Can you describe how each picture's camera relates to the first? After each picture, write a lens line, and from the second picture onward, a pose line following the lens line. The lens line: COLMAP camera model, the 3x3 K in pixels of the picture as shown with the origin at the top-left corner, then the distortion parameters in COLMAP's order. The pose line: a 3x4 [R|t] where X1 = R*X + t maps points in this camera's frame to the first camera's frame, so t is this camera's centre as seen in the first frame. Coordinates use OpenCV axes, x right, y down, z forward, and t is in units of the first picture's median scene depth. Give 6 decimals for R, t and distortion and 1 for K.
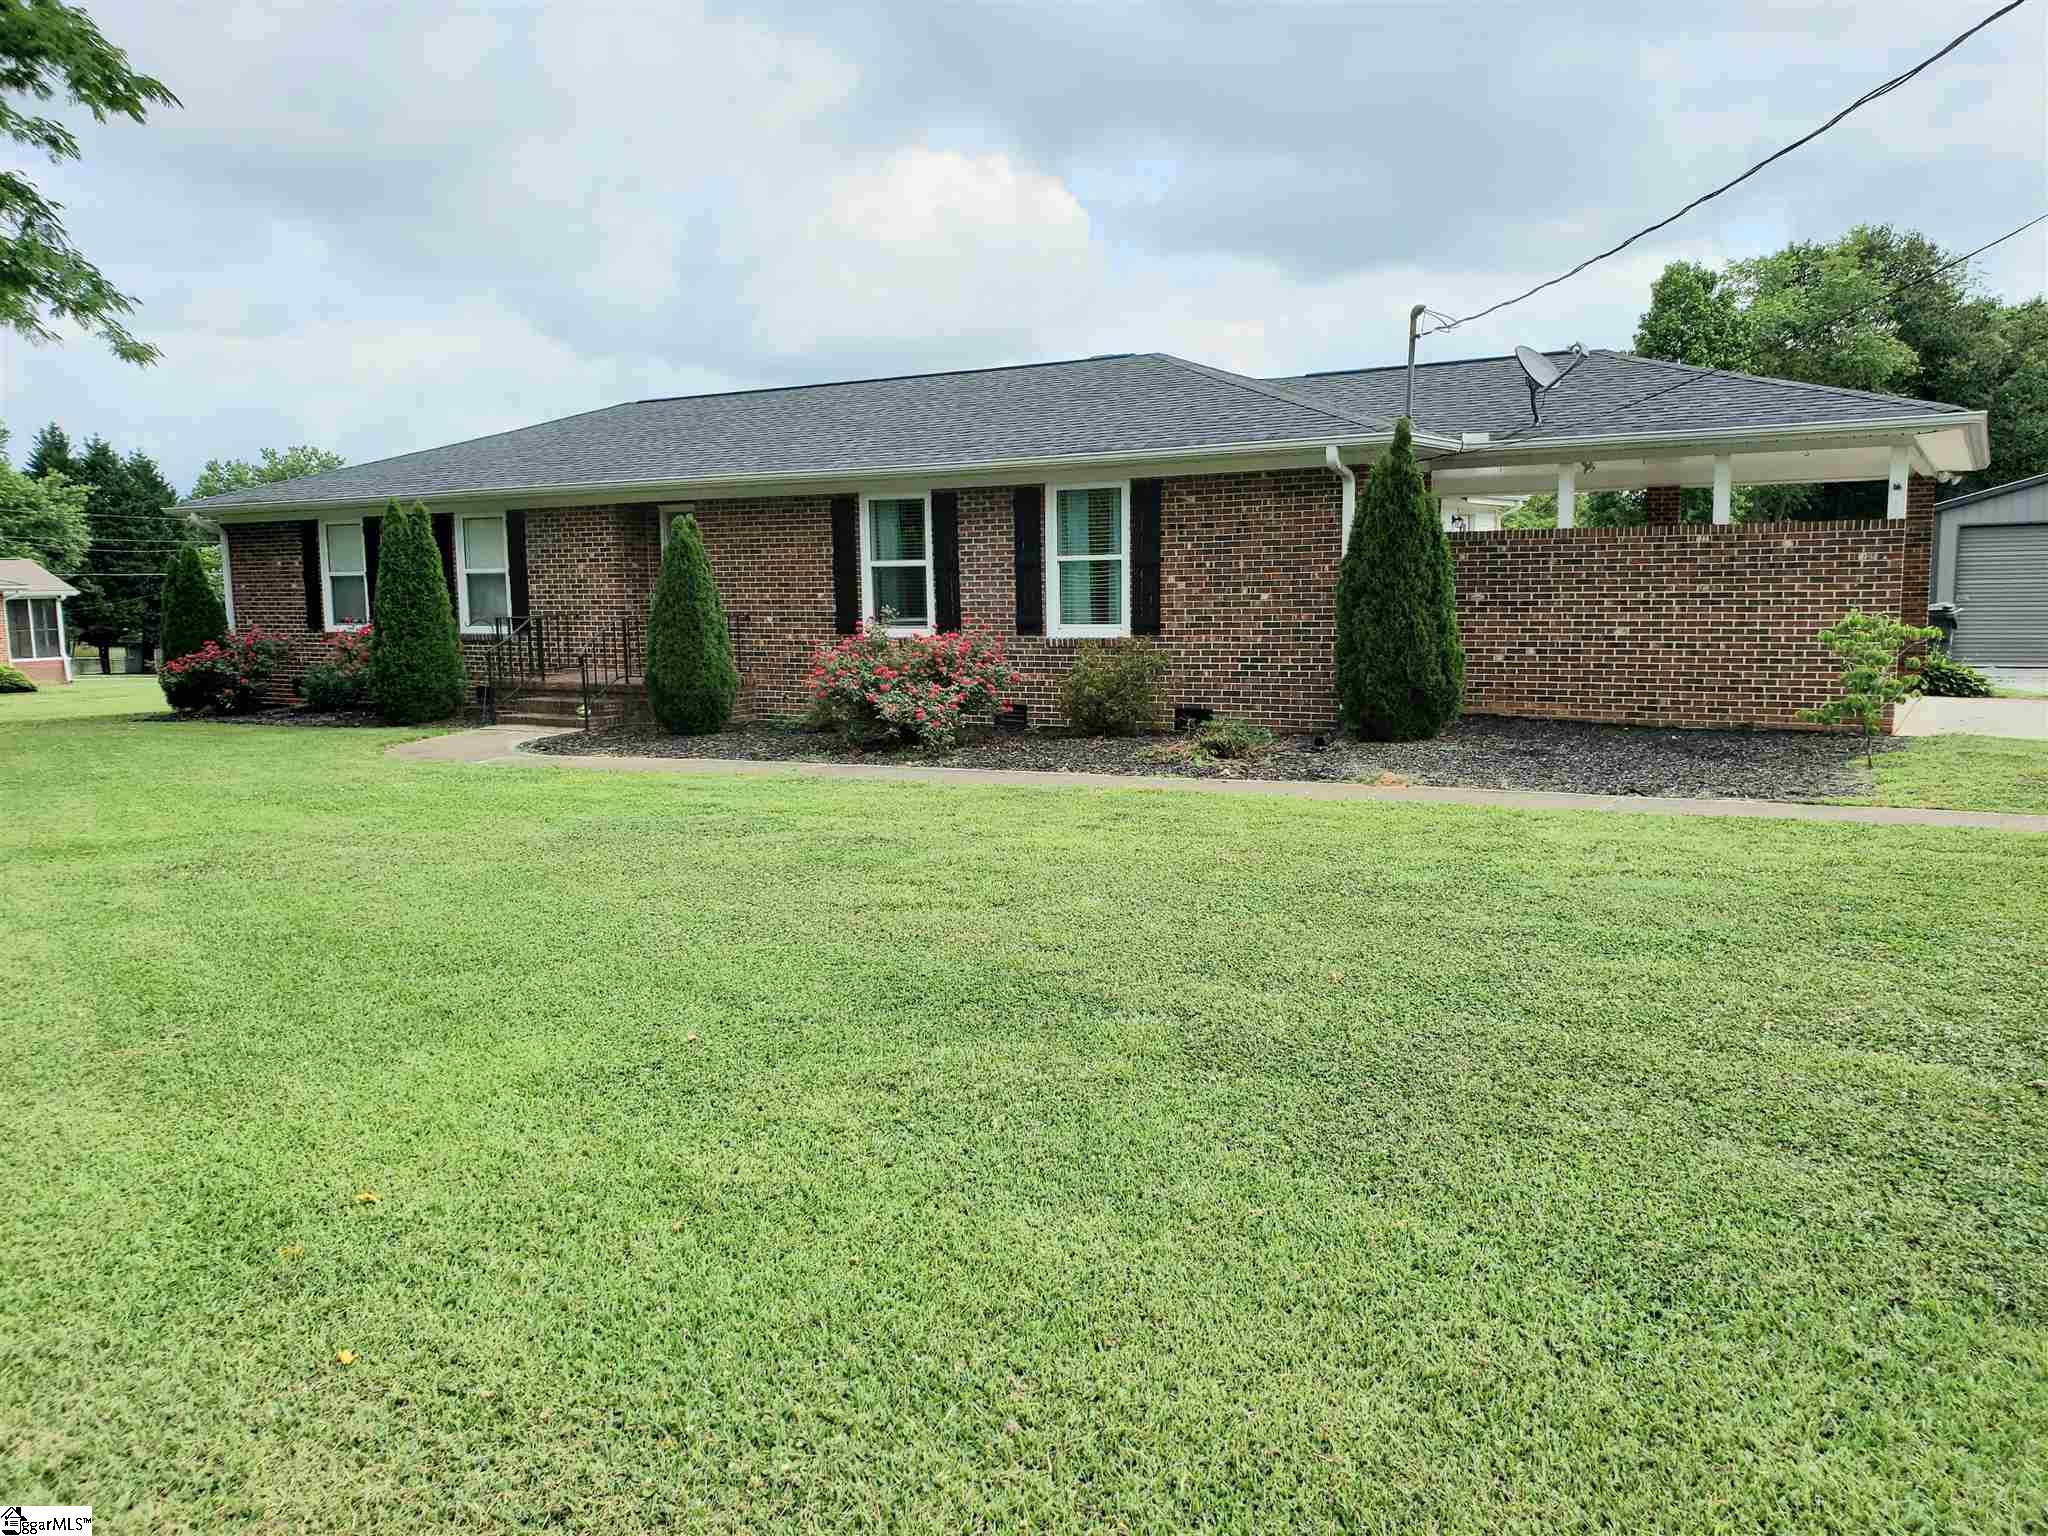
lens RADIAL K [[1595.7, 0, 1031.2], [0, 1595.7, 776.8], [0, 0, 1]] dist [0.037821, -0.036777]
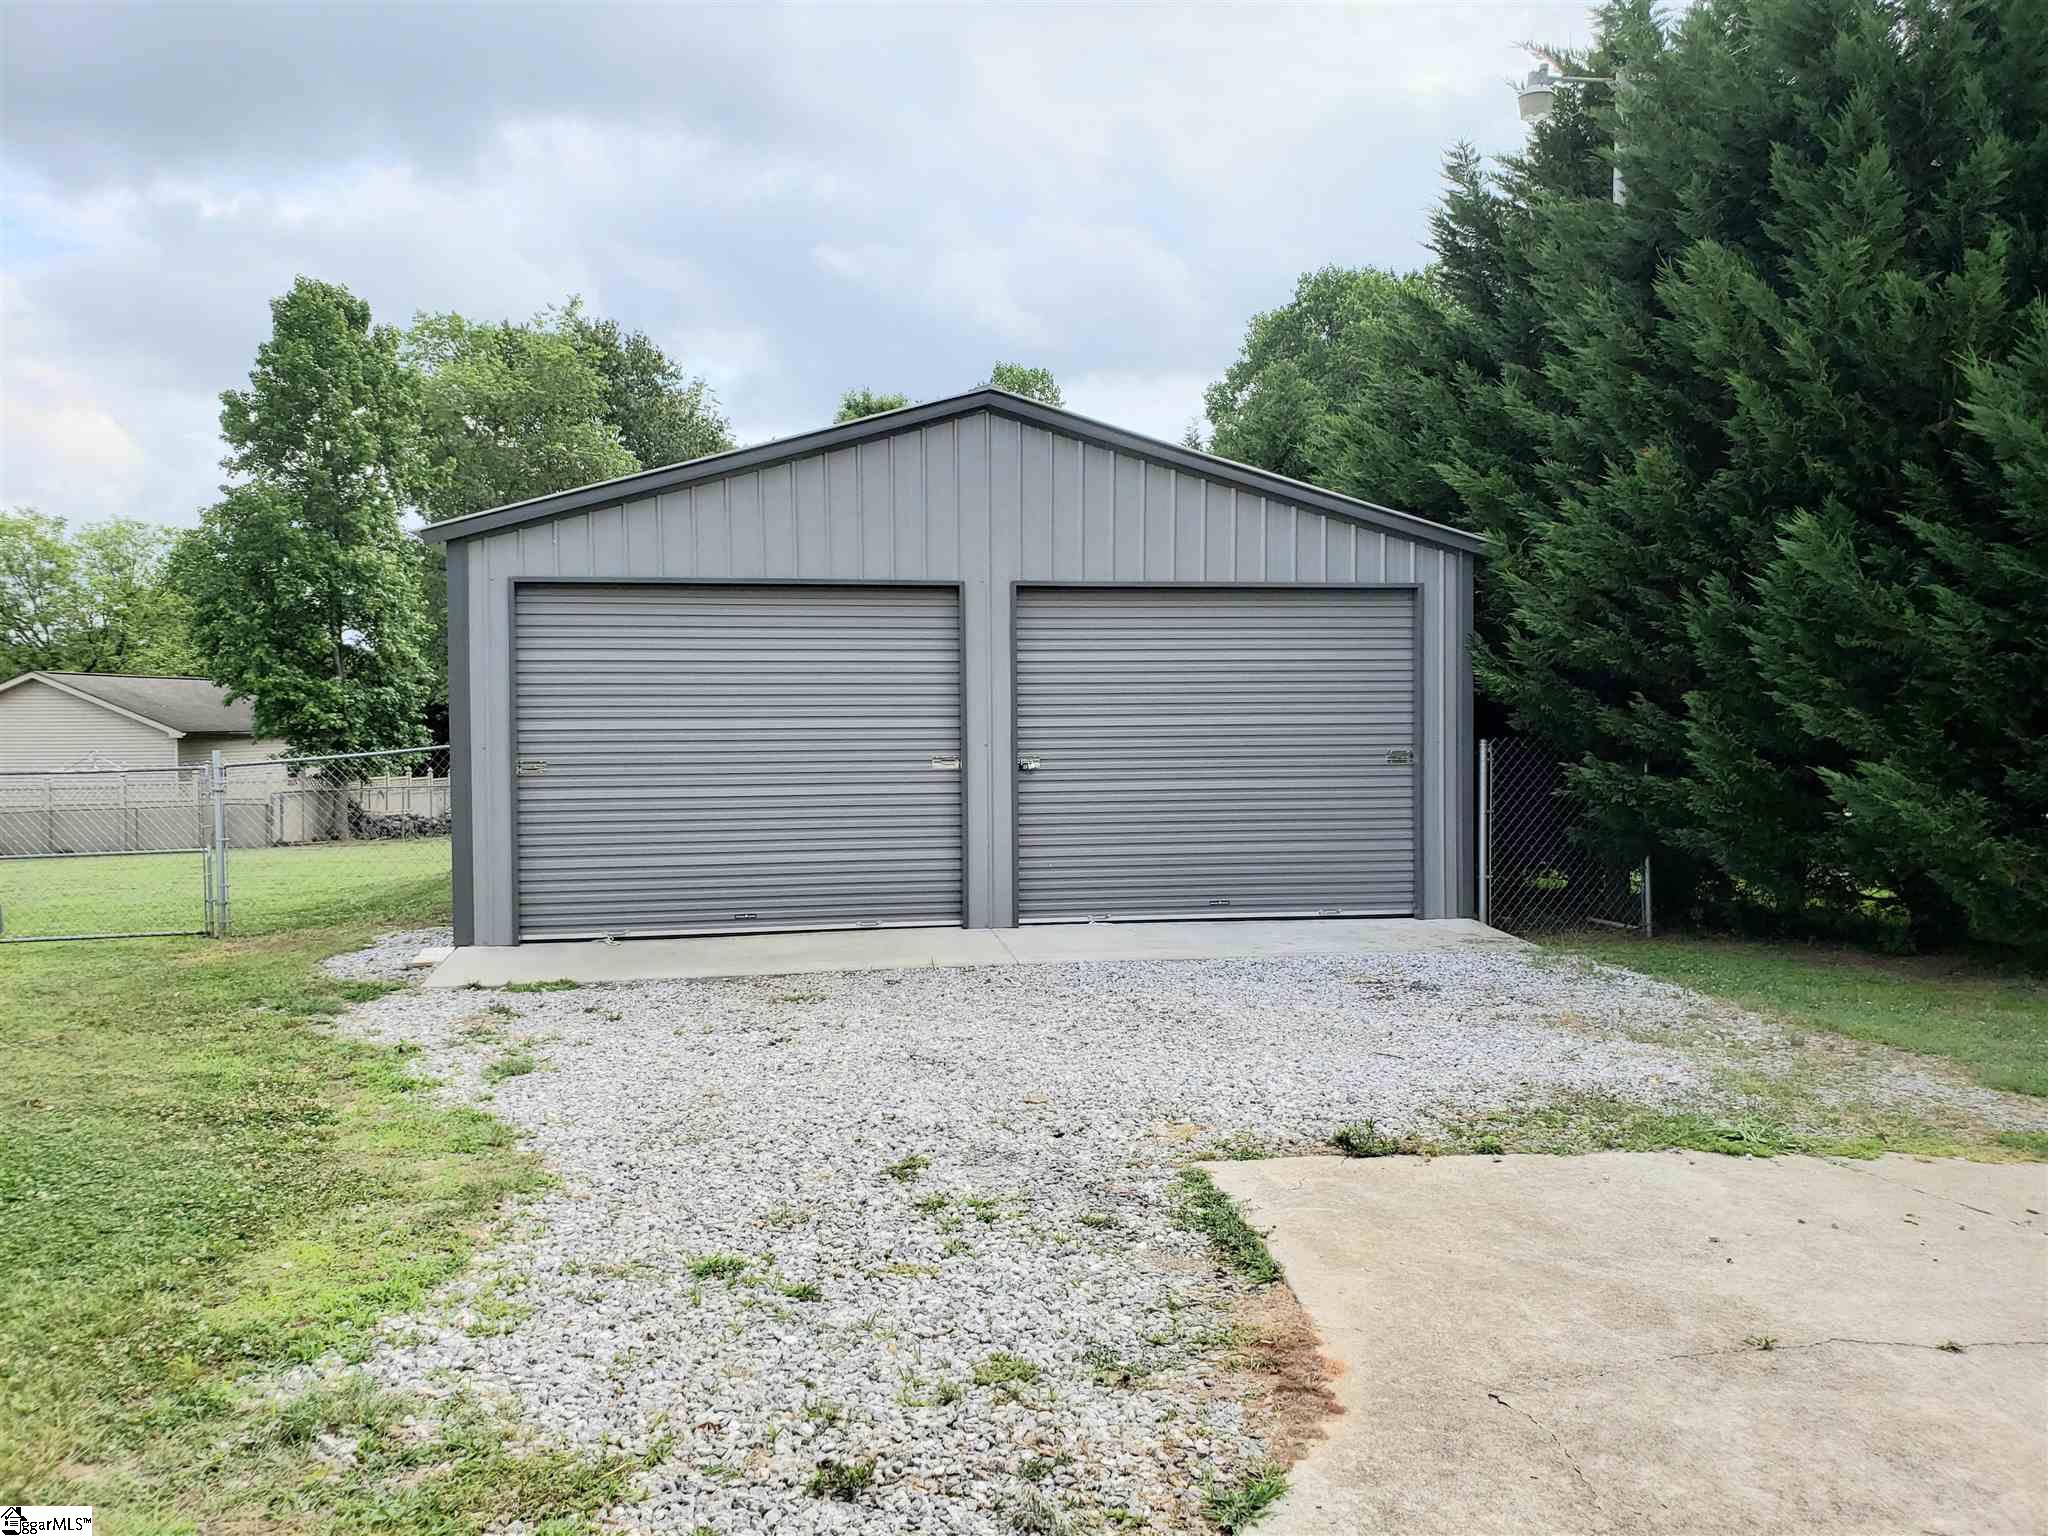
lens RADIAL K [[1595.7, 0, 1025.1], [0, 1595.7, 769.5], [0, 0, 1]] dist [0.037821, -0.036777]
pose [[0.773119, -0.007774, 0.634214, 0.176505], [0.072663, 0.994427, -0.076388, -0.030413], [-0.630086, 0.105140, 0.769375, 0.261767]]
